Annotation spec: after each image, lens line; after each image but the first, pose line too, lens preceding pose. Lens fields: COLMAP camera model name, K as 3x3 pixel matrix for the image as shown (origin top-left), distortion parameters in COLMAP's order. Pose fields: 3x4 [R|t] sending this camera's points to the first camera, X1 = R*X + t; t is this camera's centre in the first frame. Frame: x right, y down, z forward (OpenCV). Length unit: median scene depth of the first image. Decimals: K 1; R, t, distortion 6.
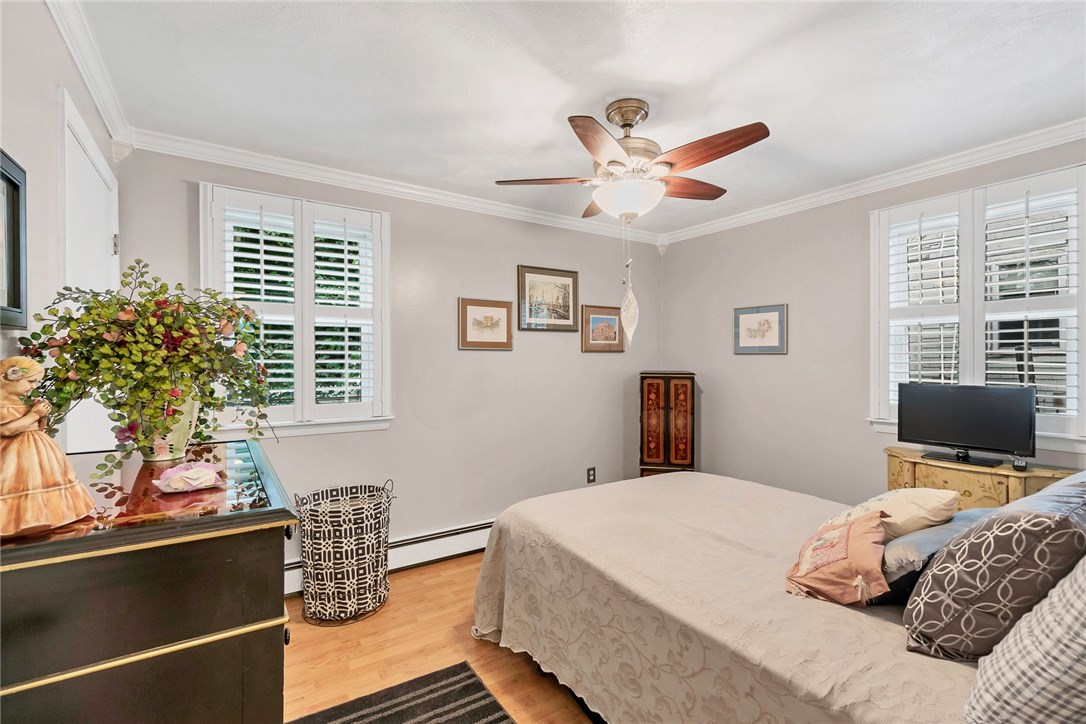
lens RADIAL K [[500.0, 0, 549.8], [0, 500.0, 360.8], [0, 0, 1]] dist [0.005112, -0.000501]
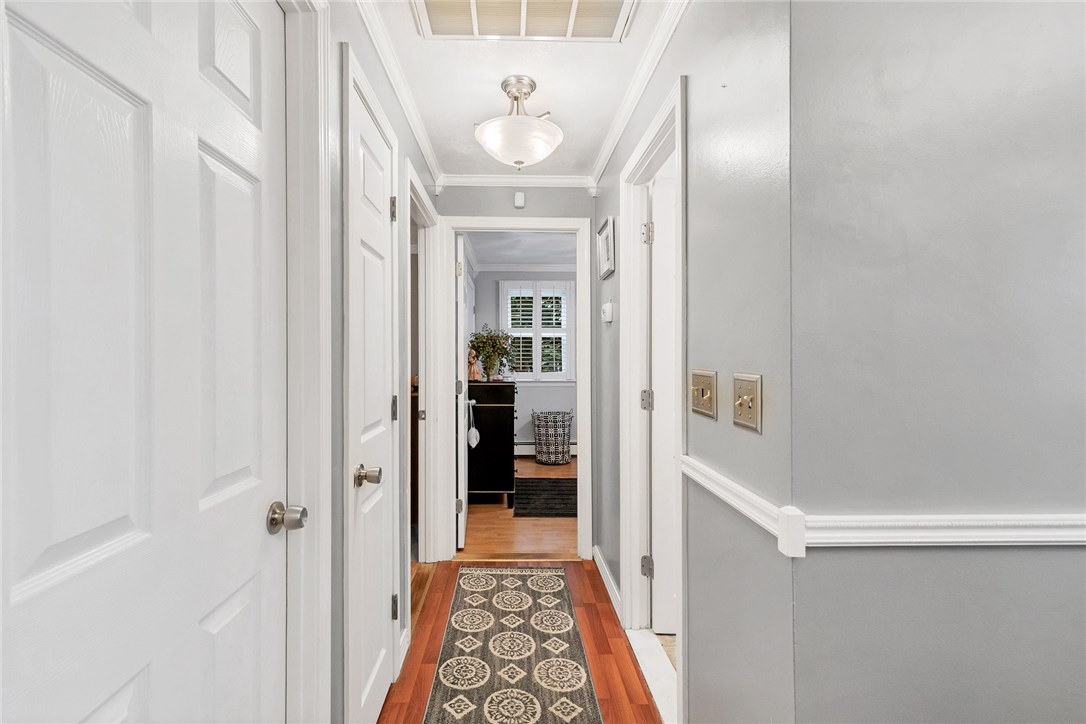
lens RADIAL K [[500.0, 0, 542.0], [0, 500.0, 355.0], [0, 0, 1]] dist [0.005112, -0.000501]
pose [[0.866637, -0.001242, -0.498938, 0.712748], [-0.001937, 0.999981, -0.005853, 0.024474], [0.498936, 0.006039, 0.866618, -1.028095]]
